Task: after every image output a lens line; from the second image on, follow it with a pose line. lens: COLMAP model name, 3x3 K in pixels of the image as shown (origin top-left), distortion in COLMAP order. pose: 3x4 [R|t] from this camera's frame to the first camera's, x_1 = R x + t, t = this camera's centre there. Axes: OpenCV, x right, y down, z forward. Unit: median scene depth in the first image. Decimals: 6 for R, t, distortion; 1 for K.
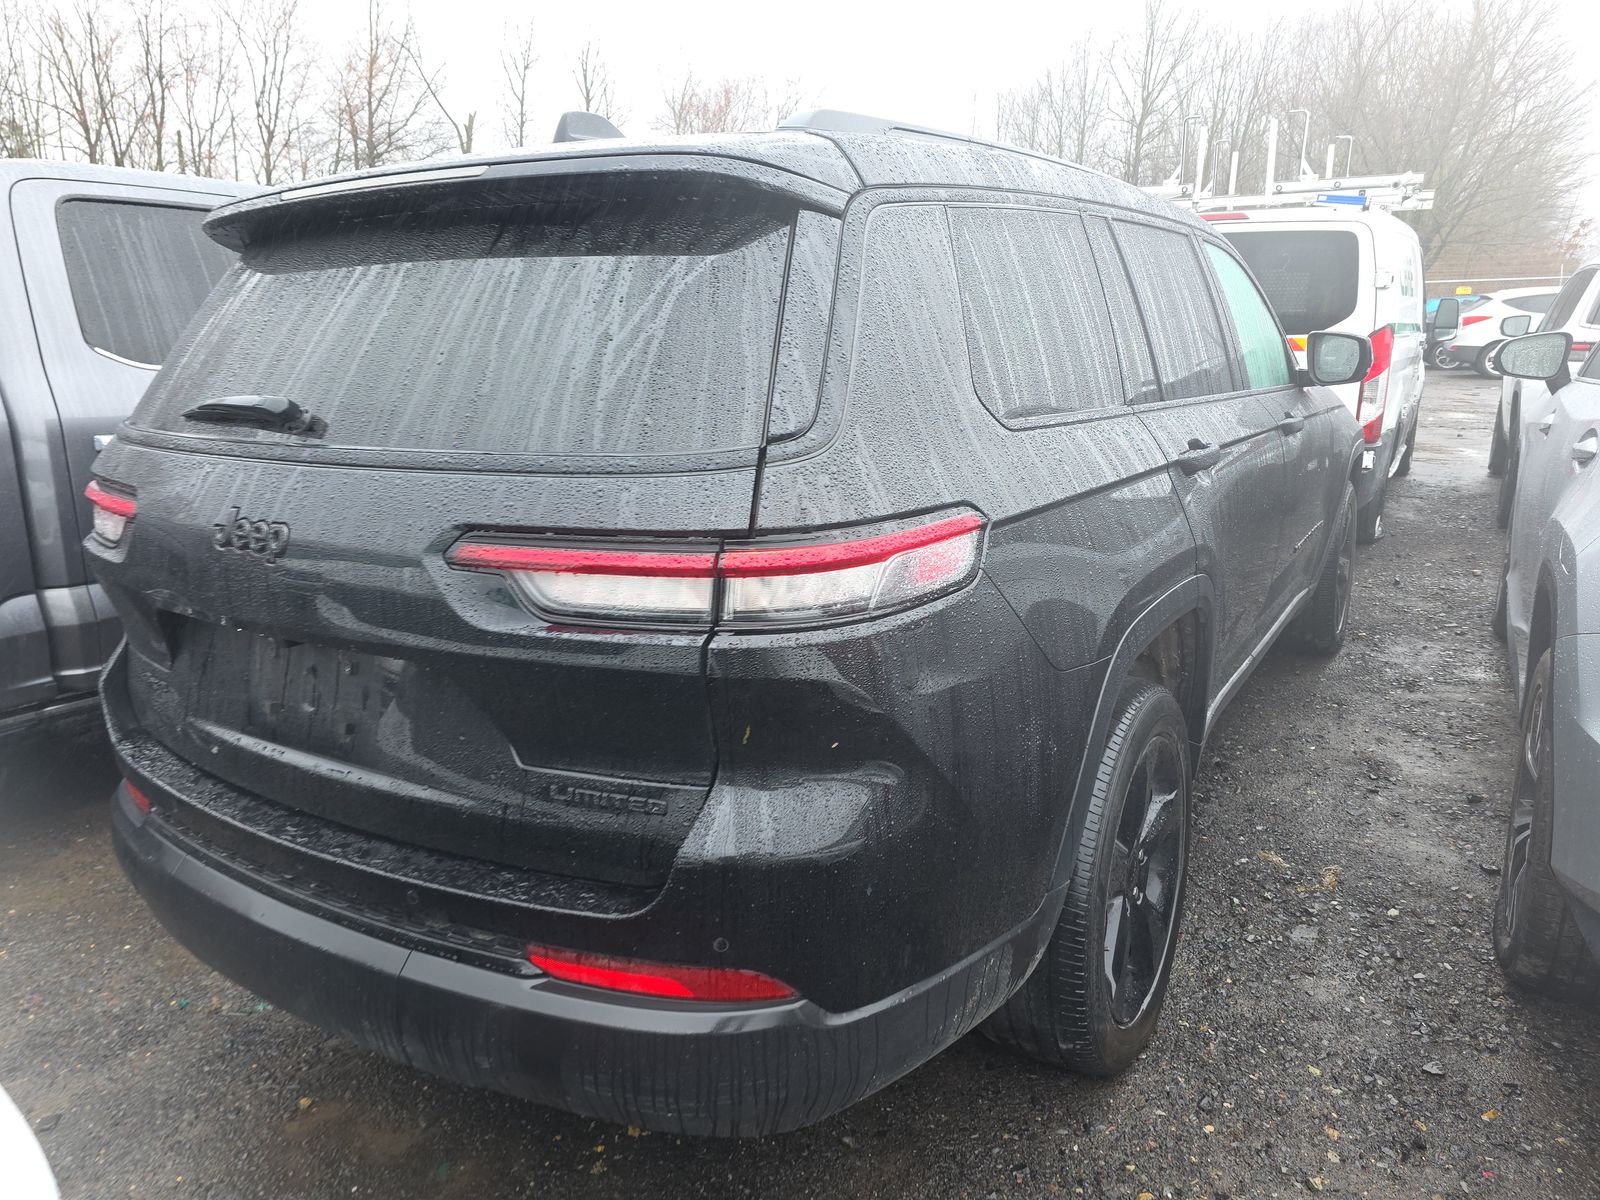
lens RADIAL K [[1059.9, 0, 812.2], [0, 1059.9, 590.7], [0, 0, 1]] dist [0.053812, -0.045629]
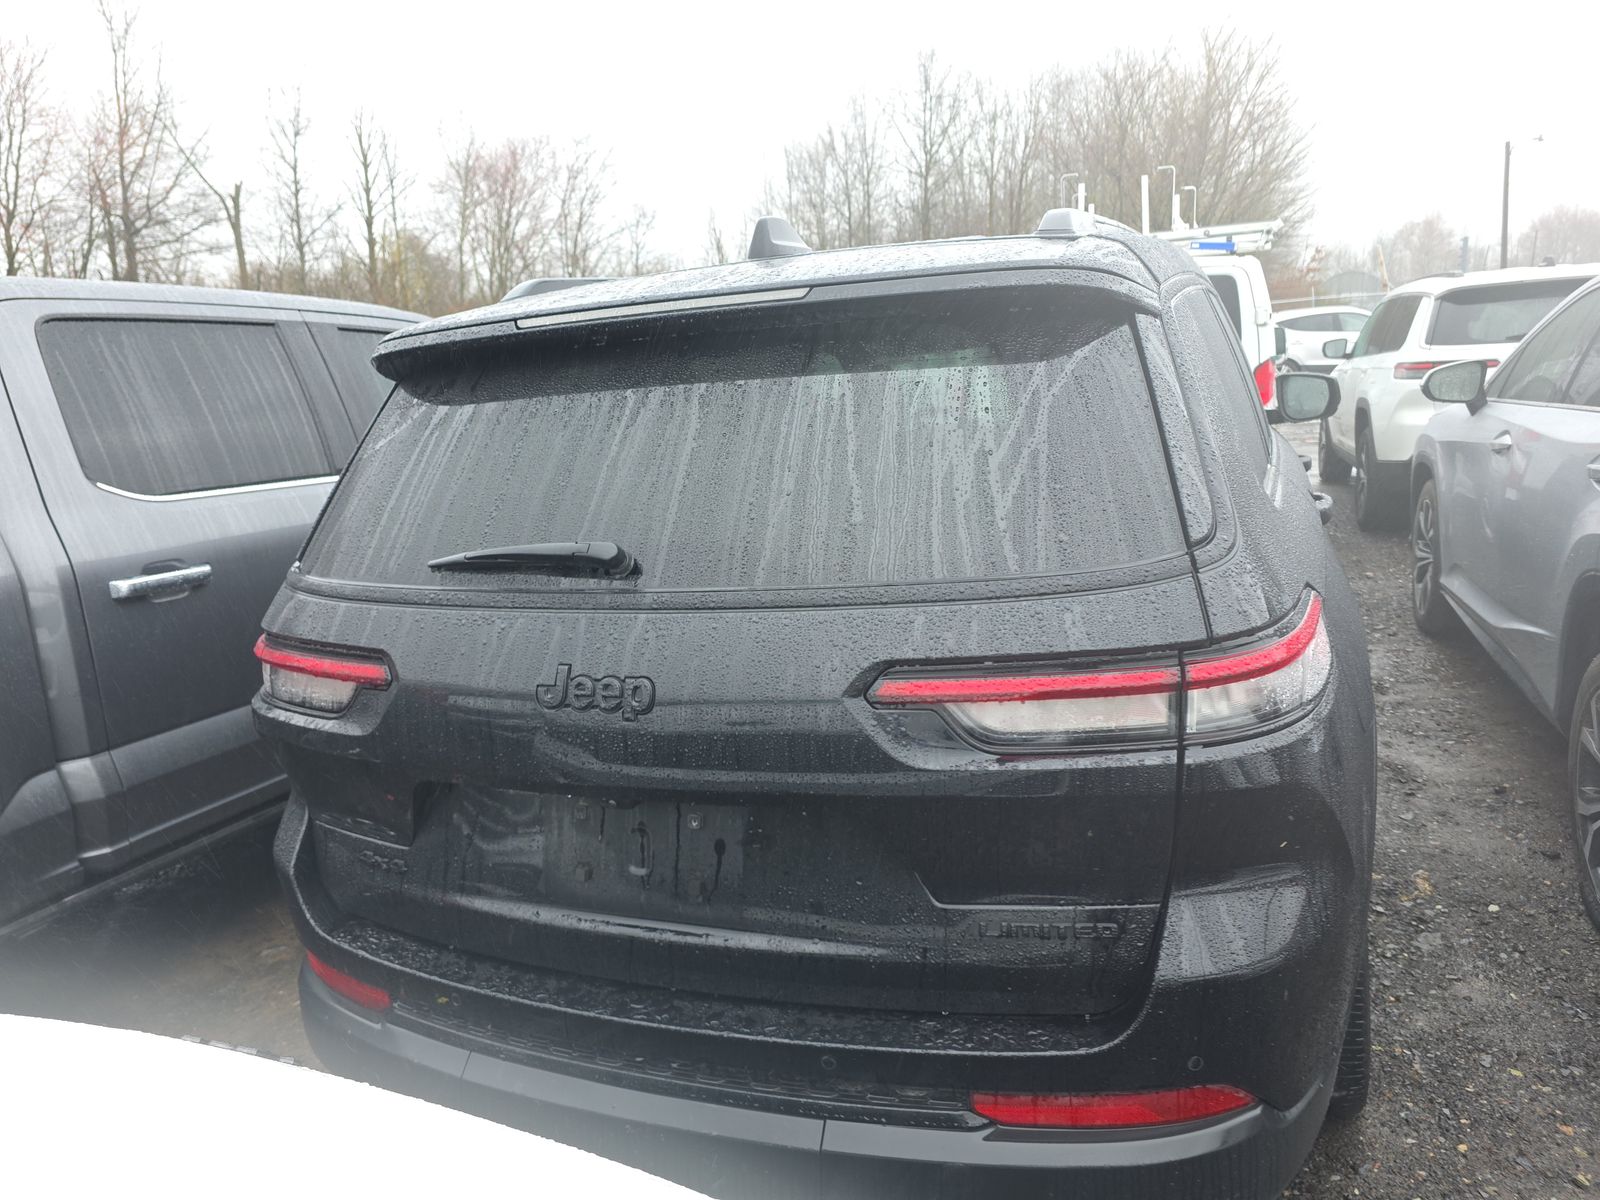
lens RADIAL K [[1059.9, 0, 808.4], [0, 1059.9, 592.8], [0, 0, 1]] dist [0.053812, -0.045629]
pose [[0.980666, -0.098113, 0.169319, -0.430474], [0.104977, 0.993958, -0.032050, -0.078583], [-0.165151, 0.049205, 0.985040, 0.054005]]
